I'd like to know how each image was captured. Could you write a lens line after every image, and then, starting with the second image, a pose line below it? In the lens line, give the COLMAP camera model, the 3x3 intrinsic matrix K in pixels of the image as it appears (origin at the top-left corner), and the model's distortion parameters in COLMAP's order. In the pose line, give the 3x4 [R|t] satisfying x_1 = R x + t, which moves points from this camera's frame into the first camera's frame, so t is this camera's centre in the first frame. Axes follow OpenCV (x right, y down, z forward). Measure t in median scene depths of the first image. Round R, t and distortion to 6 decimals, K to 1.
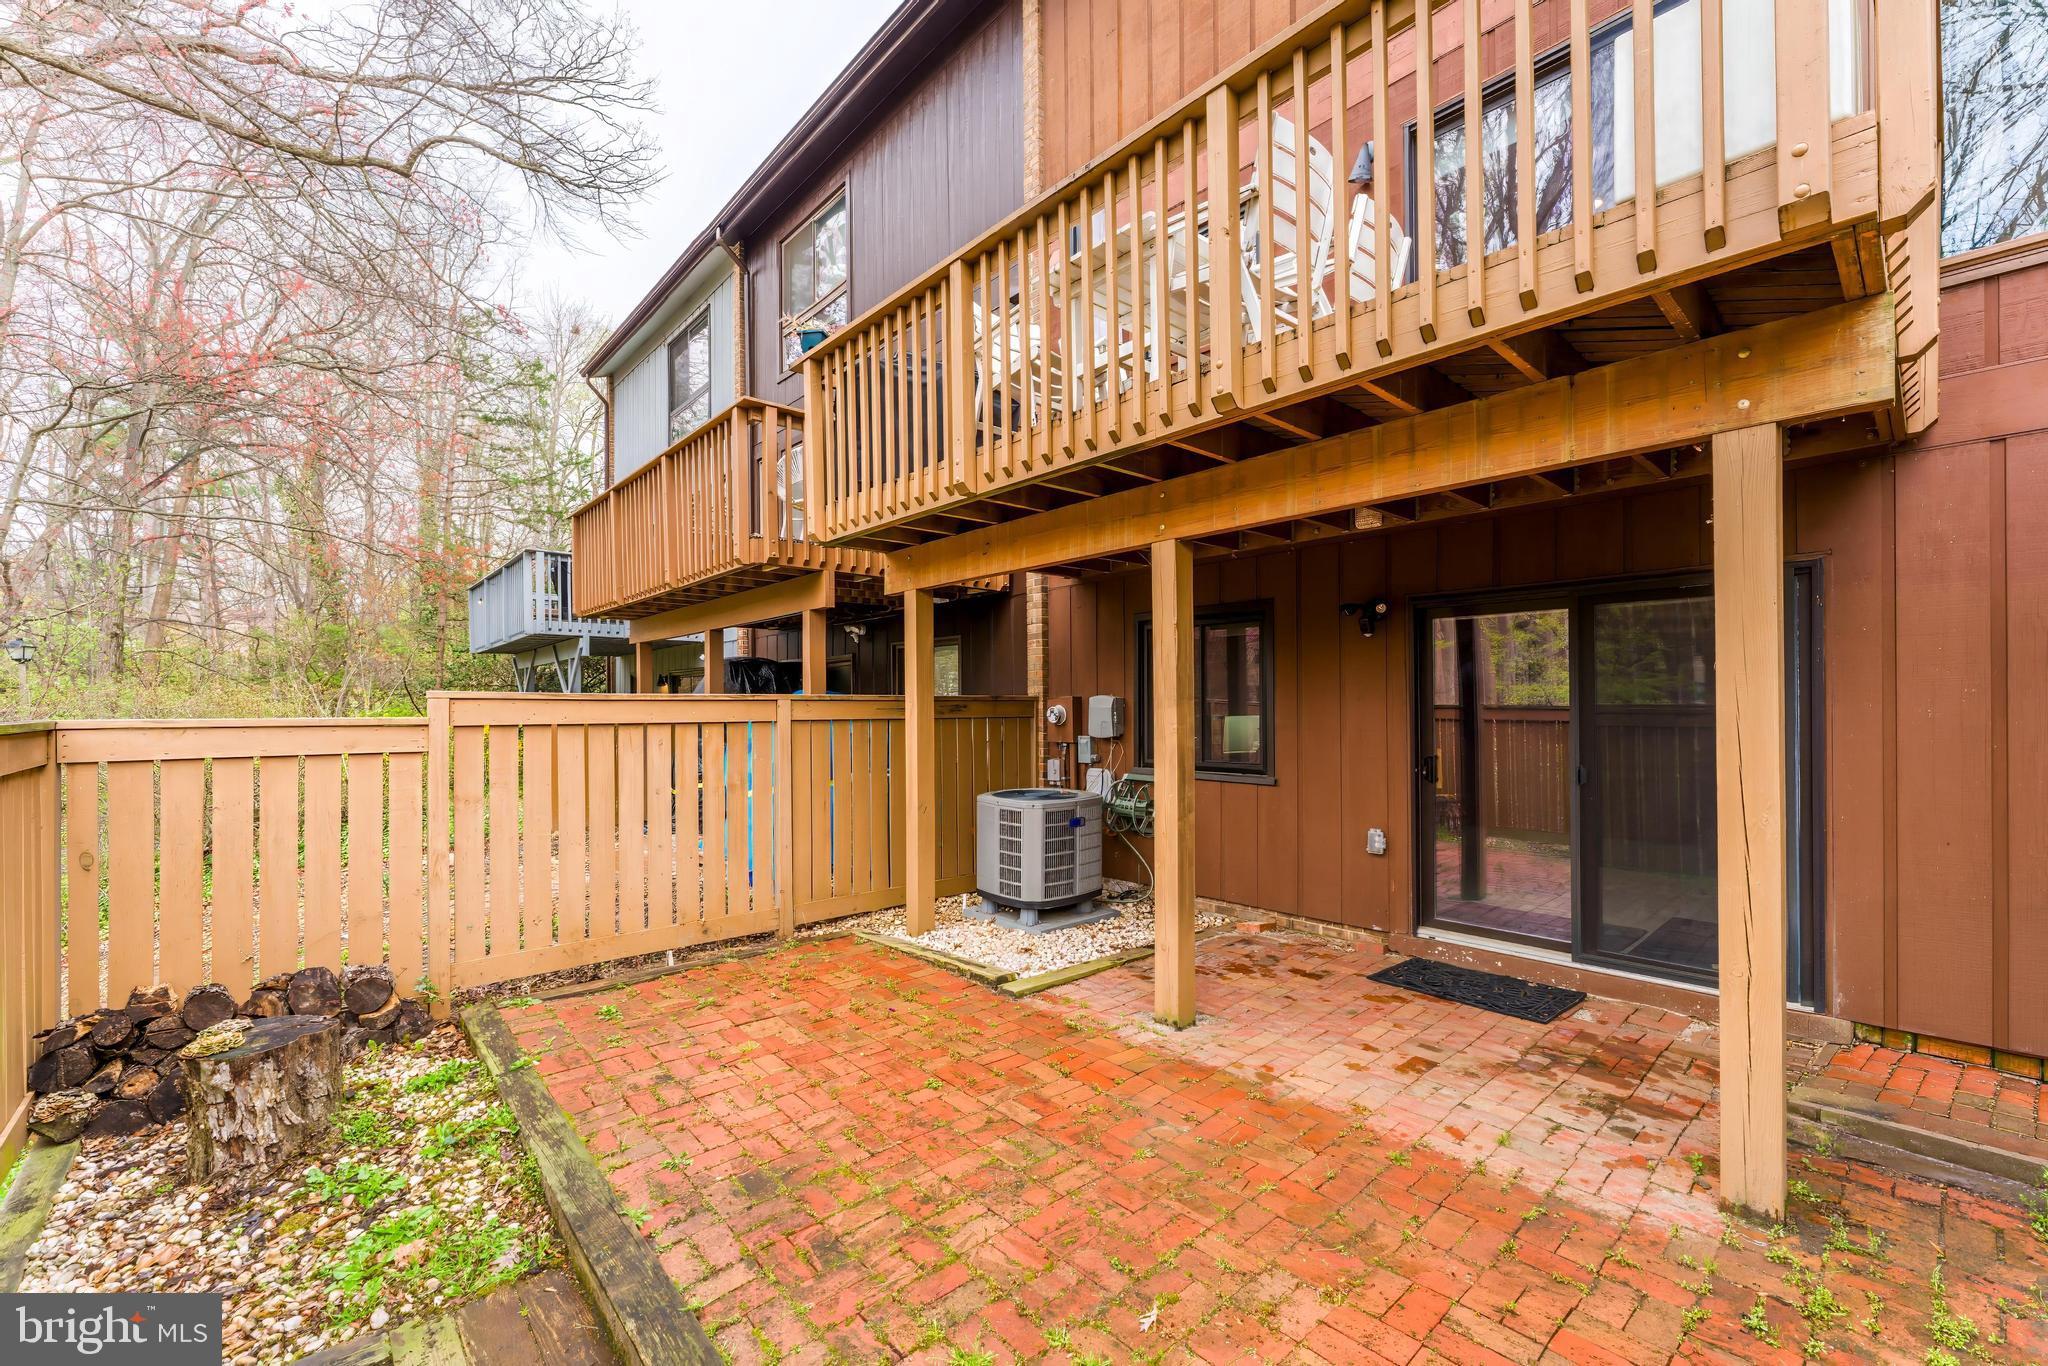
lens RADIAL K [[826.7, 0, 1020.2], [0, 826.7, 703.7], [0, 0, 1]] dist [0.000106, -0.000667]
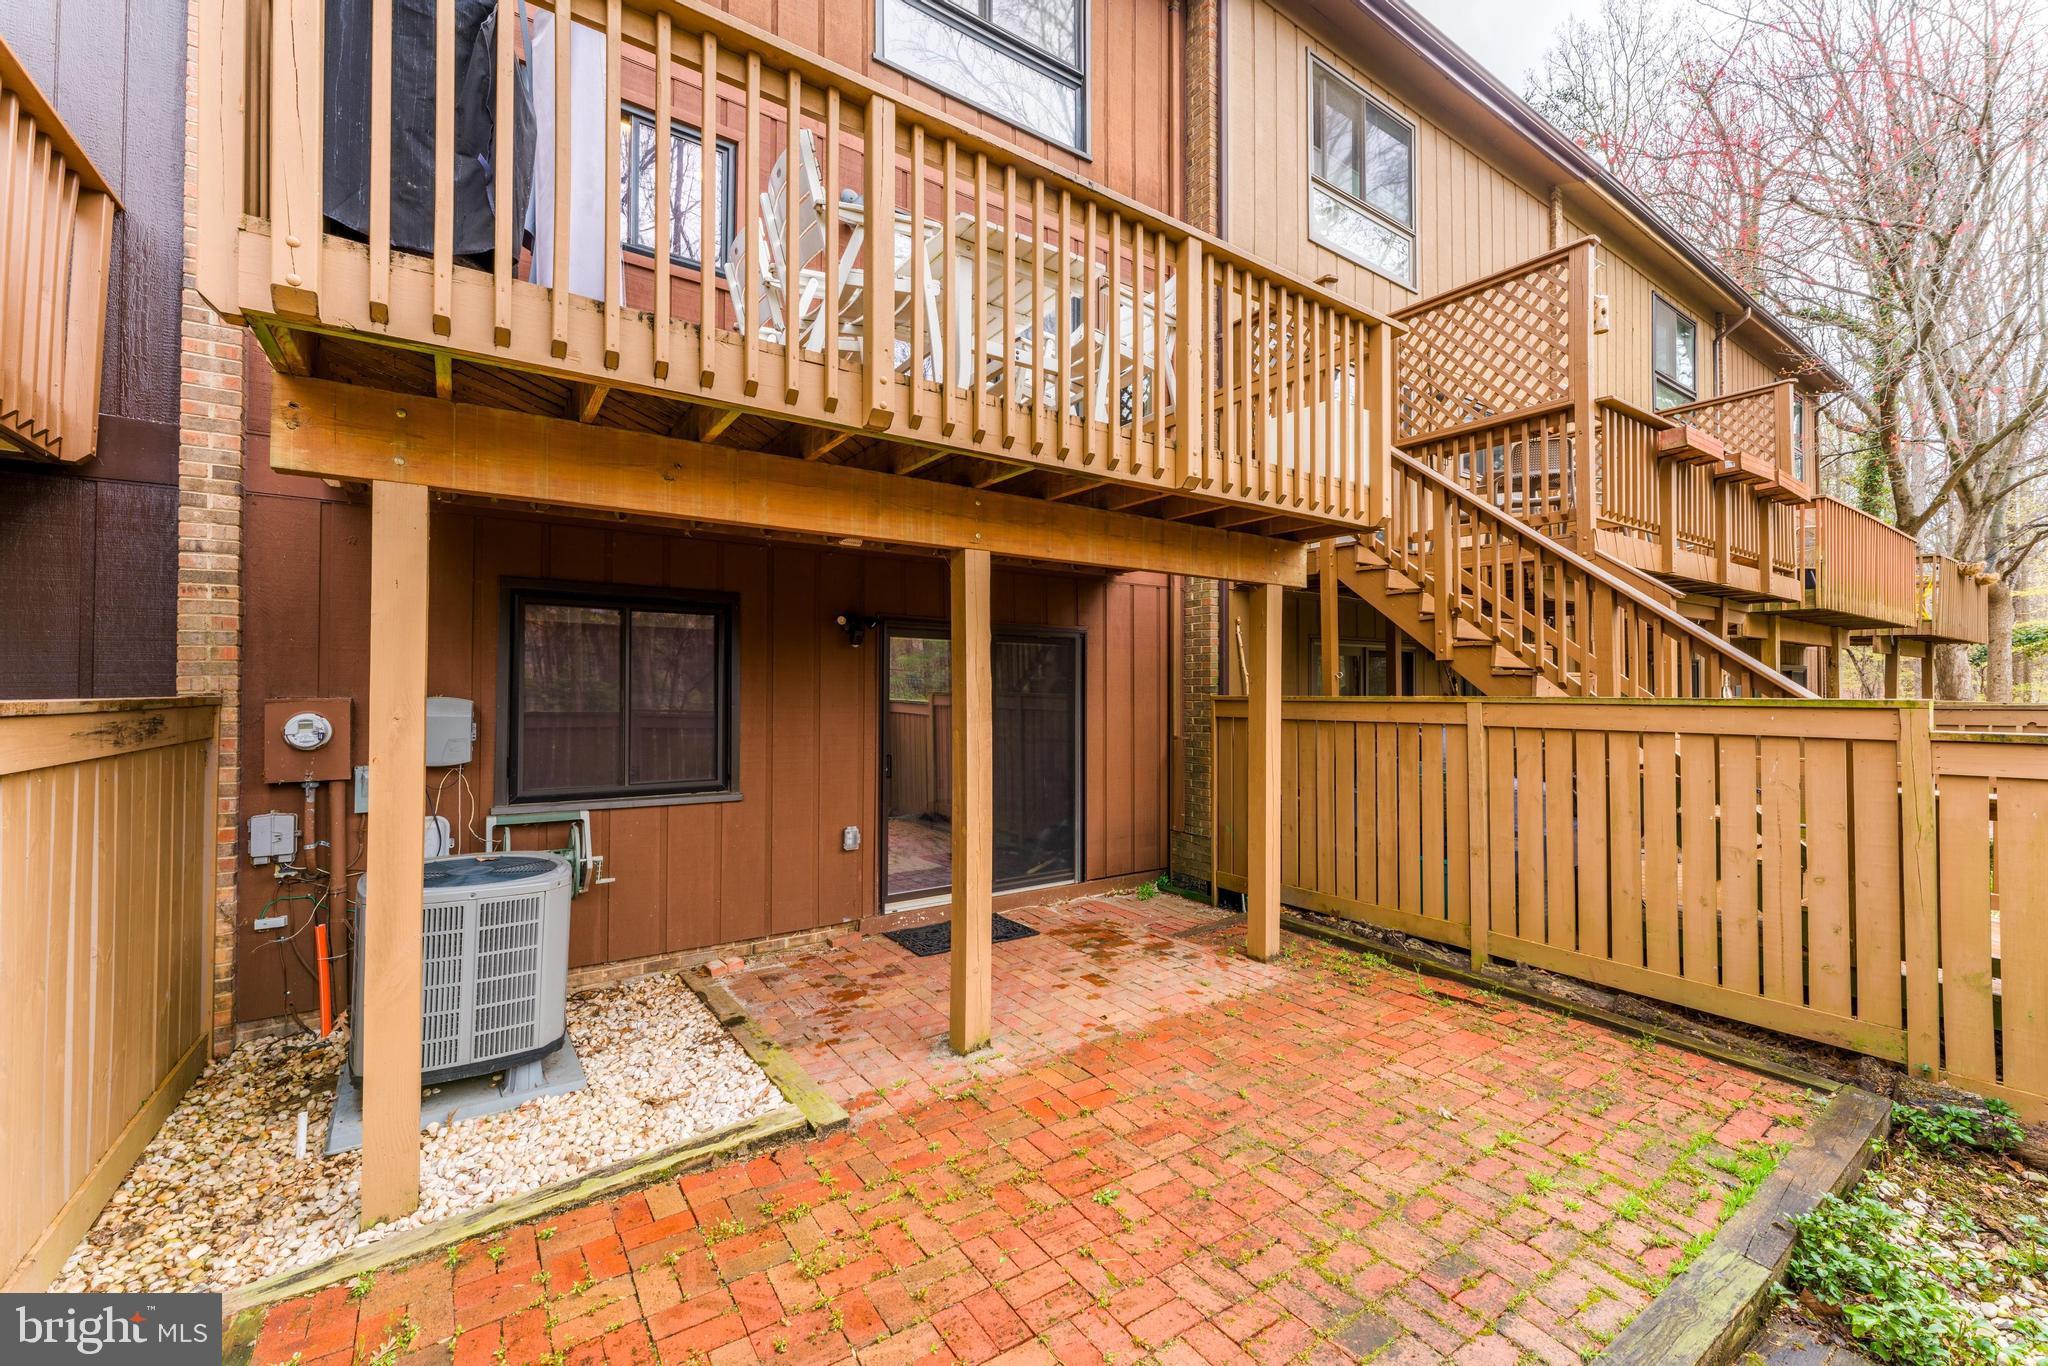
lens RADIAL K [[826.7, 0, 1028.3], [0, 826.7, 671.7], [0, 0, 1]] dist [0.000106, -0.000667]
pose [[0.123430, 0.030861, 0.991873, -0.674055], [-0.008802, 0.999511, -0.030003, -0.021174], [-0.992314, -0.005027, 0.123641, 0.705493]]
